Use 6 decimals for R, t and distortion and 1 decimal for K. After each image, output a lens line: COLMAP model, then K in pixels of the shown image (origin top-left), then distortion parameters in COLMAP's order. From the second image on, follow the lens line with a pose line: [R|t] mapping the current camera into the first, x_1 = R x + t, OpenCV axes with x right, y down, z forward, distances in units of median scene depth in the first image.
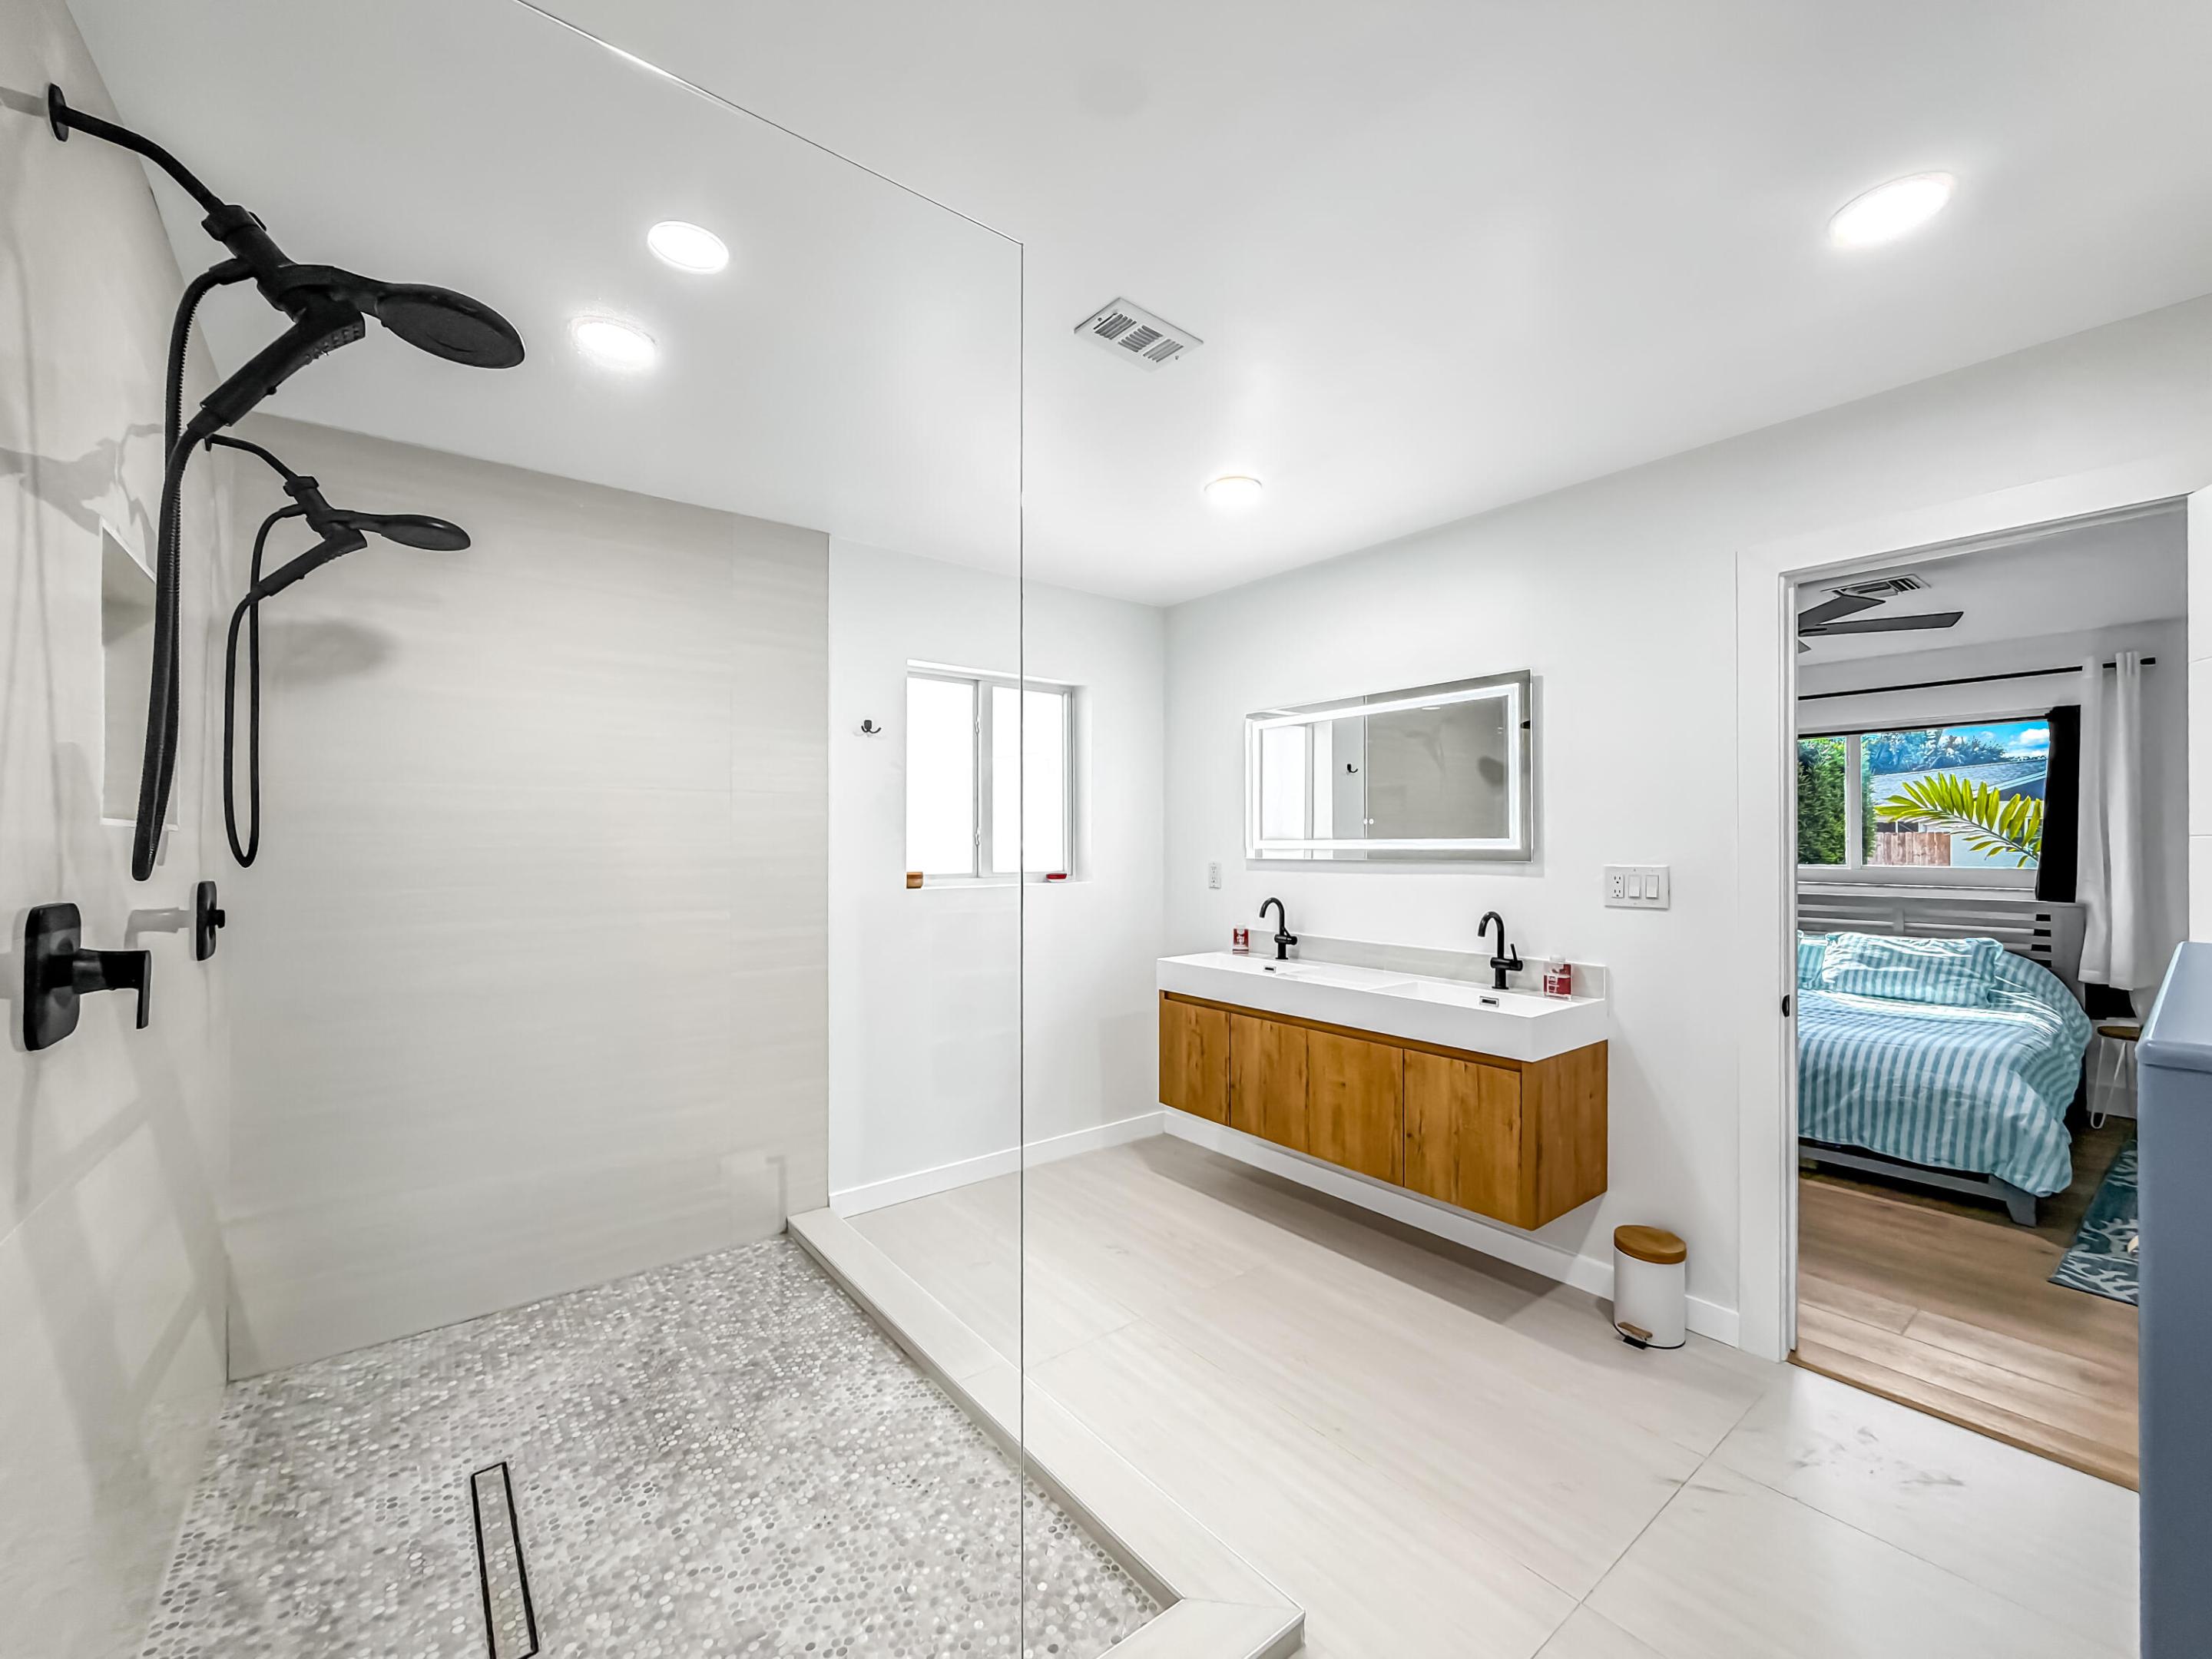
lens RADIAL K [[900.3, 0, 1106.0], [0, 900.3, 829.5], [0, 0, 1]] dist [-0.012447, -0.000077]
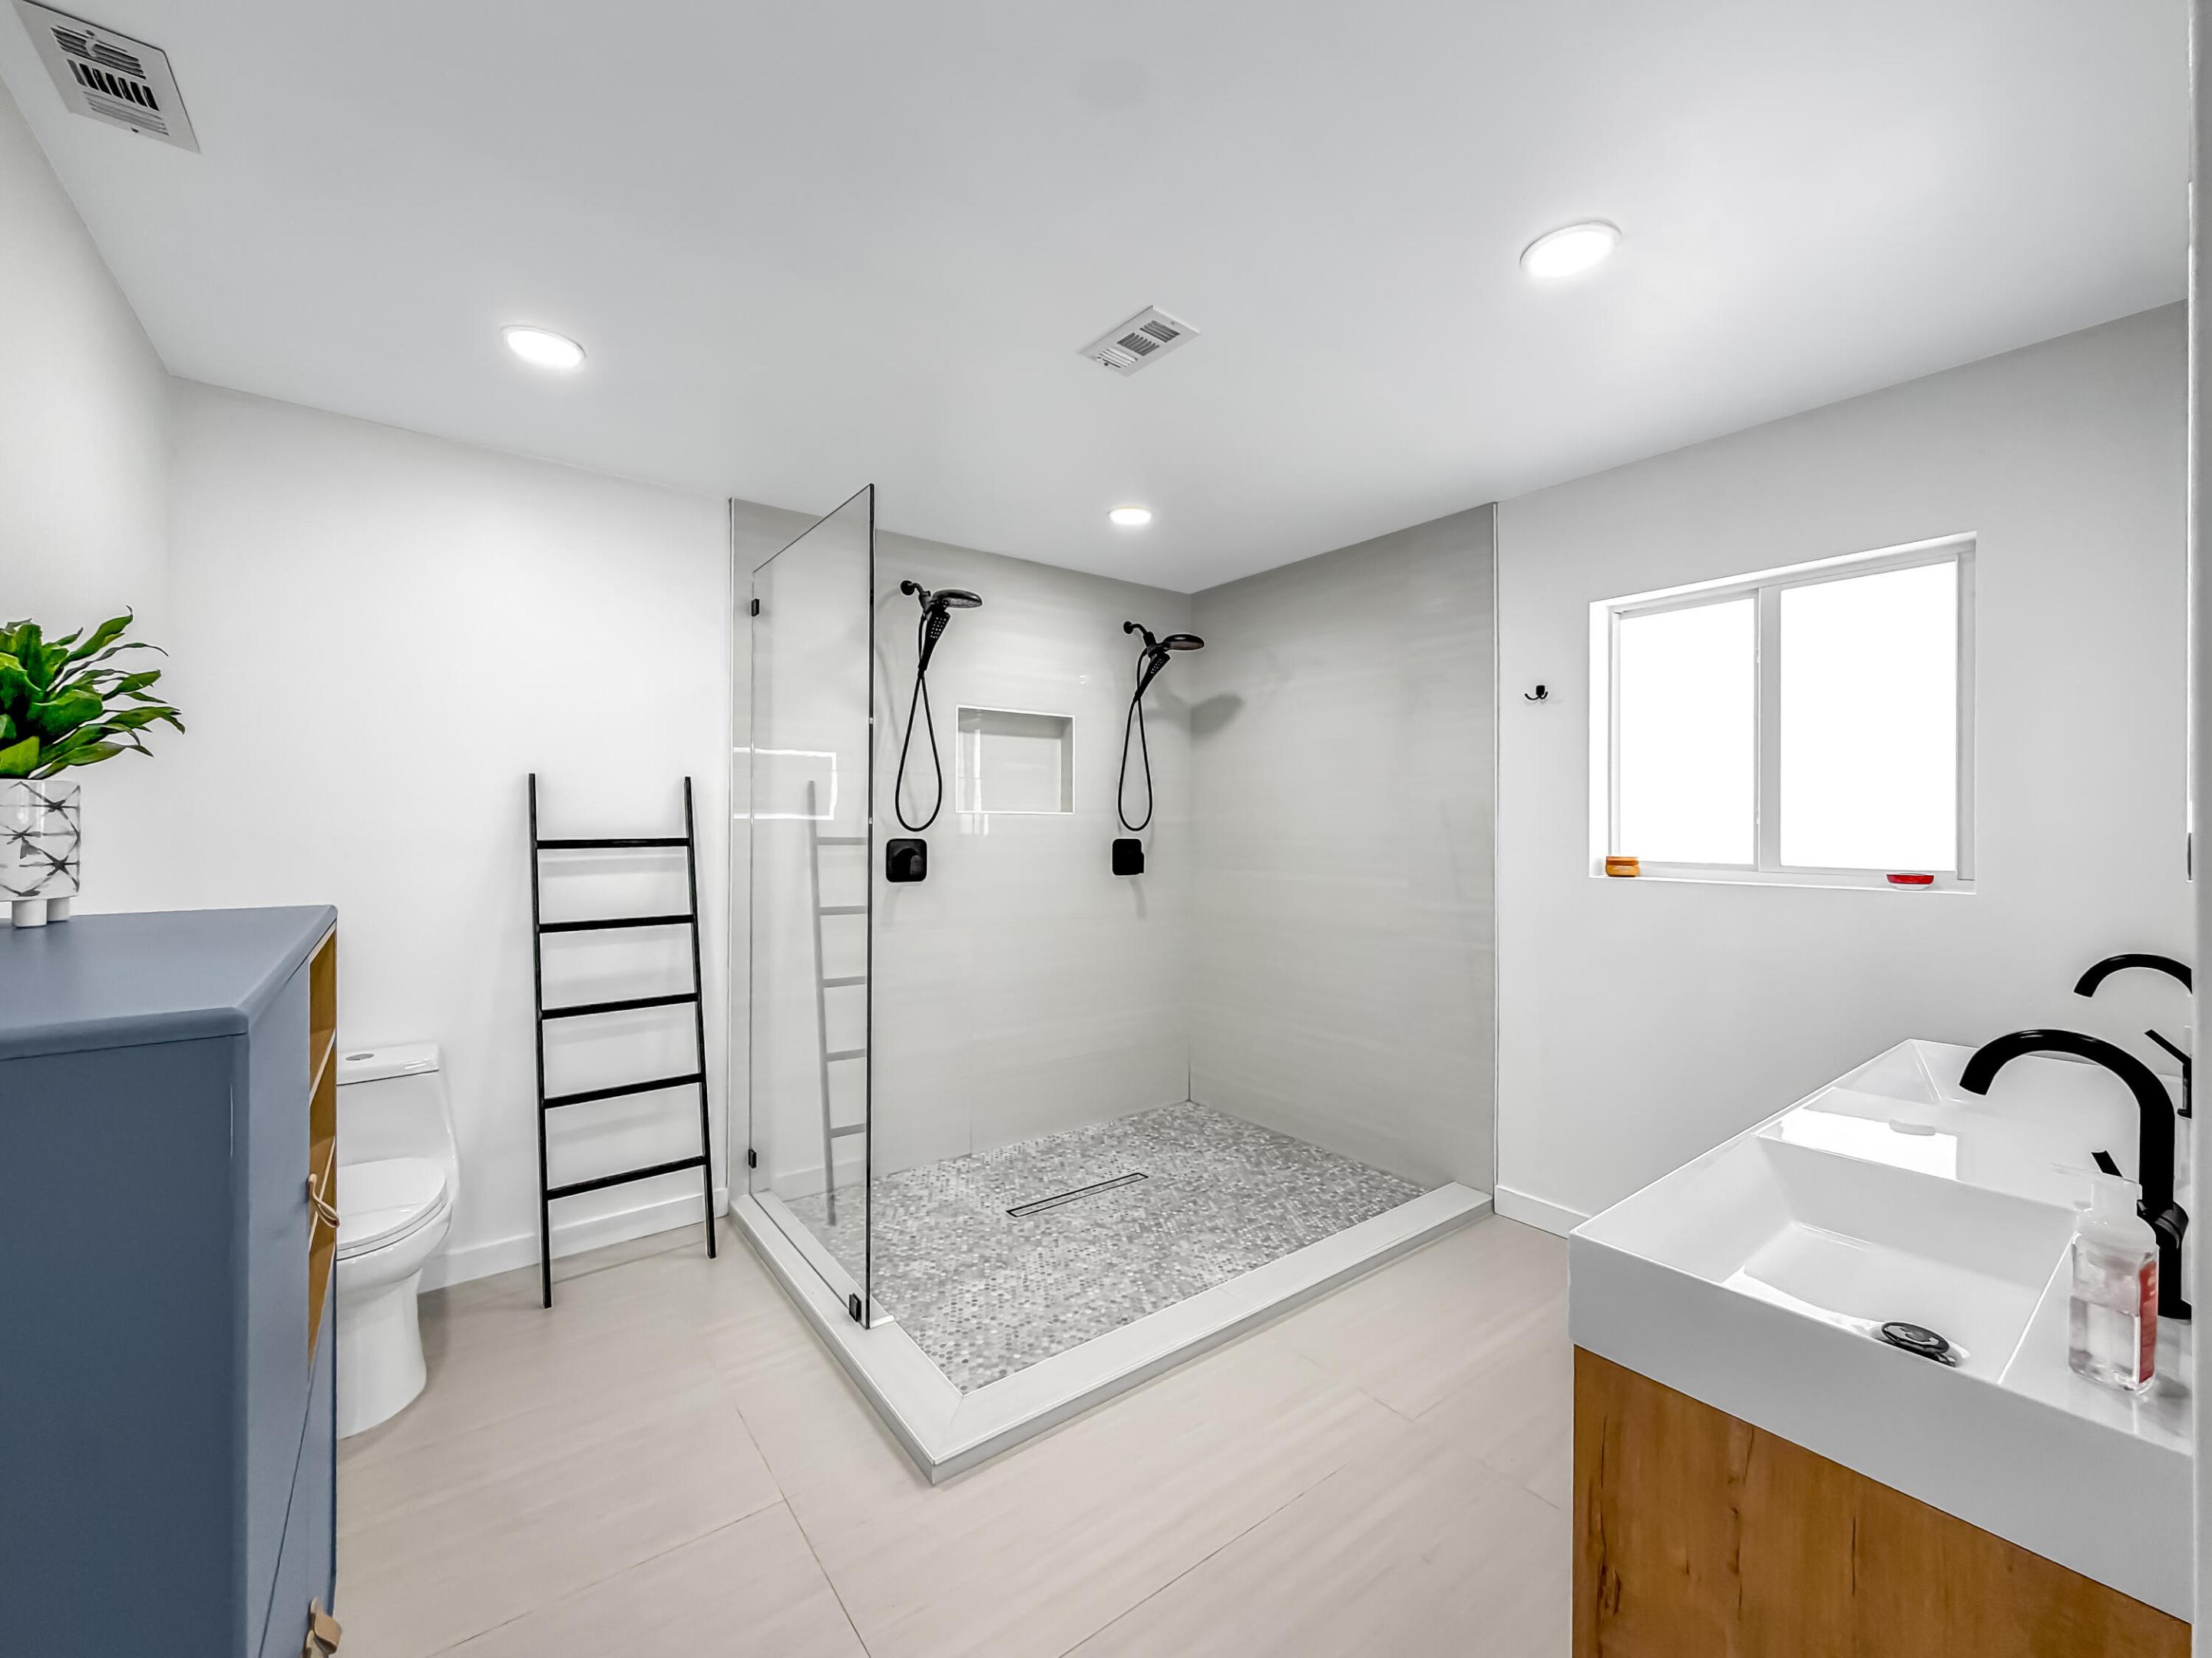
lens RADIAL K [[885.5, 0, 1088.8], [0, 885.5, 820.3], [0, 0, 1]] dist [0.001233, -0.000068]
pose [[-0.034568, -0.006943, -0.999378, 0.706378], [0.006976, 0.999950, -0.007188, 0.018947], [0.999378, -0.007220, -0.034518, 0.635300]]
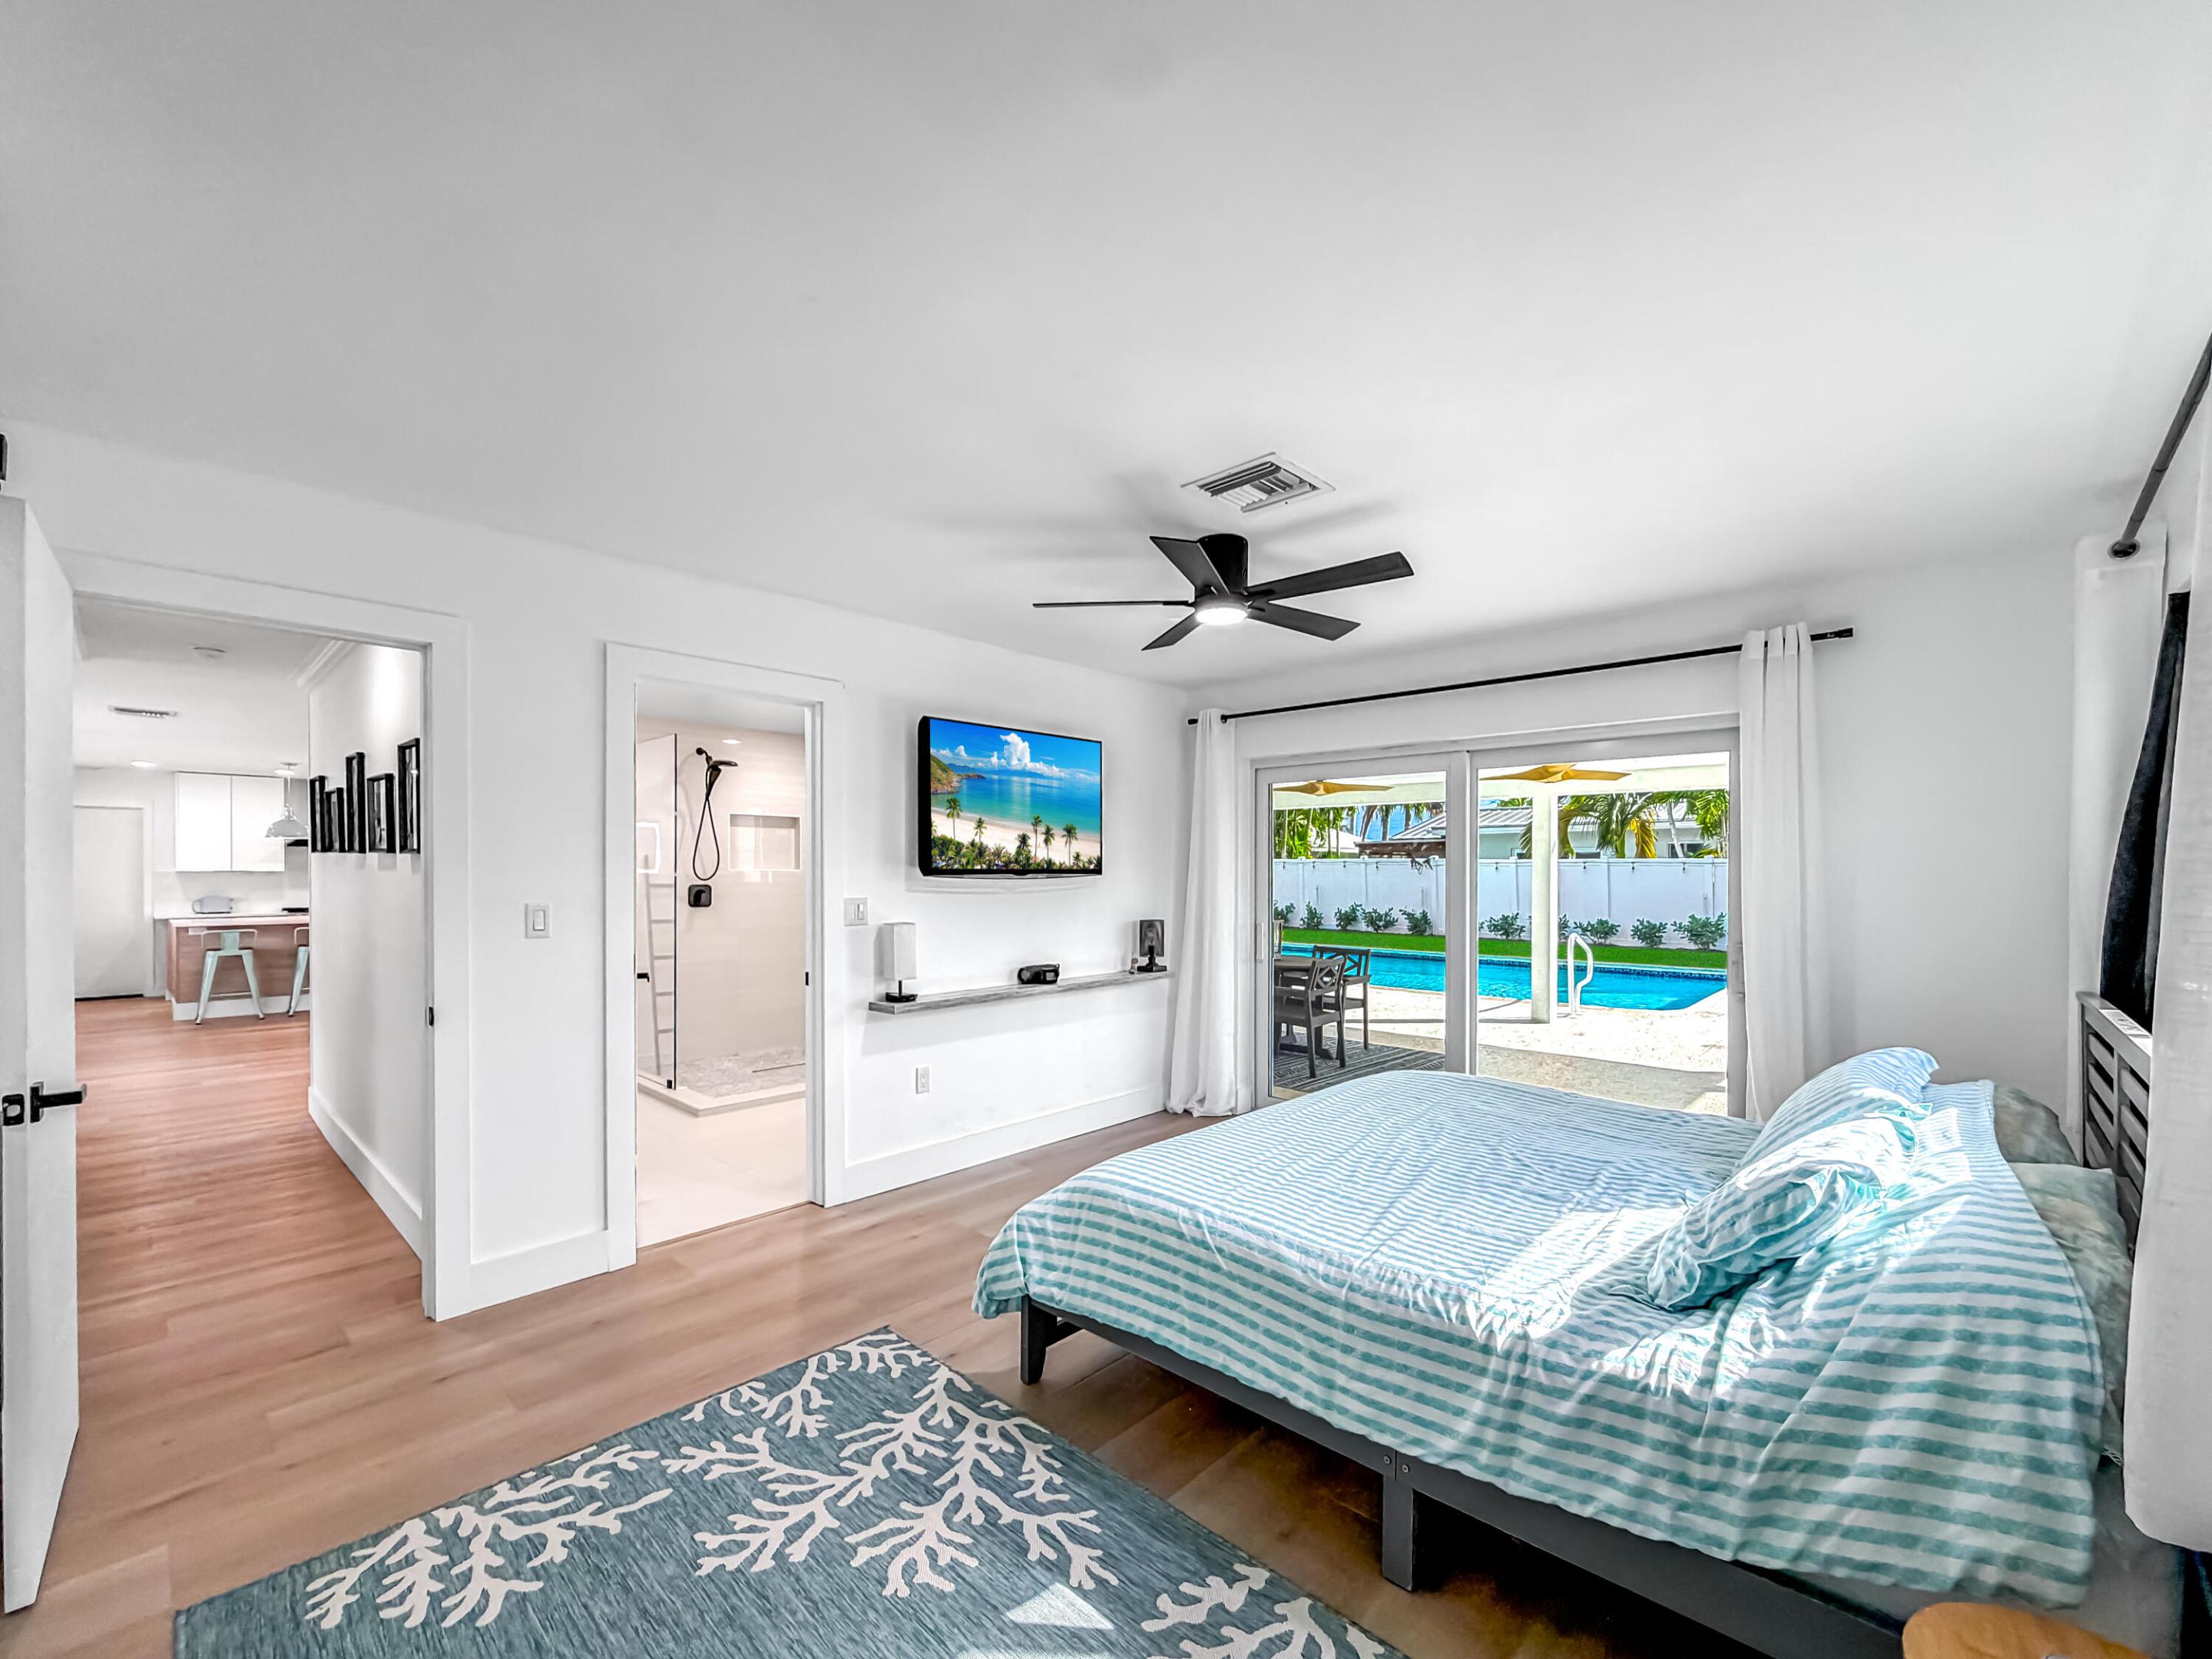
lens RADIAL K [[931.1, 0, 1161.4], [0, 931.1, 865.4], [0, 0, 1]] dist [0.000325, -0.000073]
pose [[0.183894, -0.010560, -0.982889, 2.005299], [0.010682, 0.999905, -0.008744, 0.018106], [0.982888, -0.008891, 0.183989, 1.048395]]
